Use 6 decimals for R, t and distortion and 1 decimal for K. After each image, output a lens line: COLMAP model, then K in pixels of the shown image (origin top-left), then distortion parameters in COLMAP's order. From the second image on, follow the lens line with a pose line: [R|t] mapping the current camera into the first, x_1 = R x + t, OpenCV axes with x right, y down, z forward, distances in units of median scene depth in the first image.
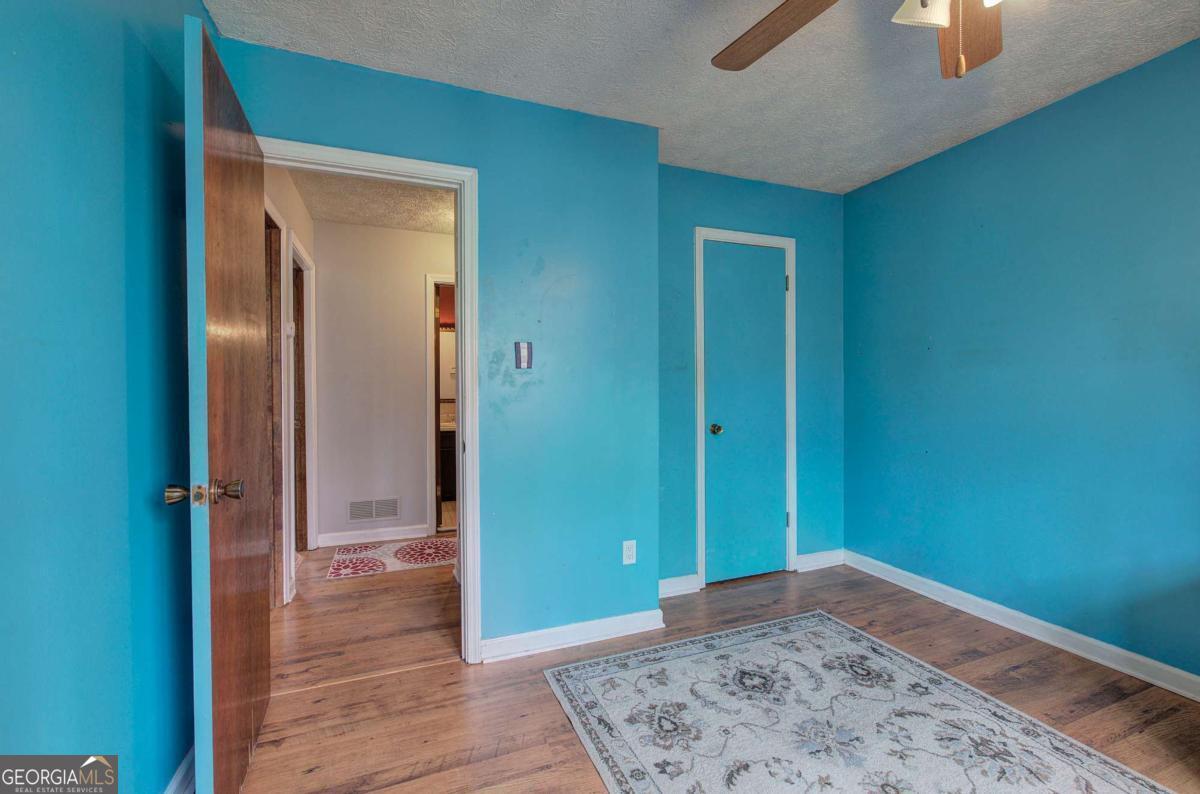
lens RADIAL K [[507.5, 0, 598.5], [0, 507.5, 393.9], [0, 0, 1]] dist [-0.005734, 0.001901]
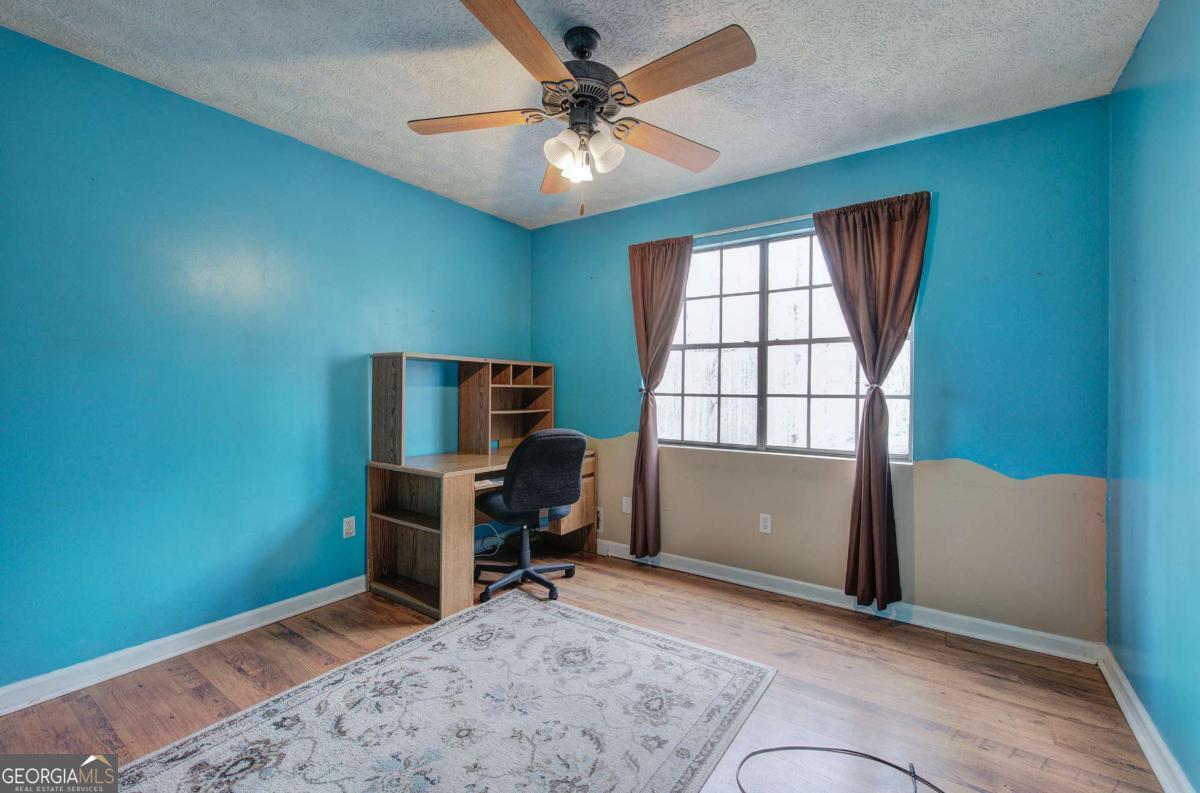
lens RADIAL K [[507.5, 0, 593.3], [0, 507.5, 396.3], [0, 0, 1]] dist [-0.005734, 0.001901]
pose [[-0.561290, -0.002325, 0.827616, -0.409122], [0.003189, 0.999983, 0.004972, -0.004178], [-0.827613, 0.005430, -0.561273, 1.017134]]
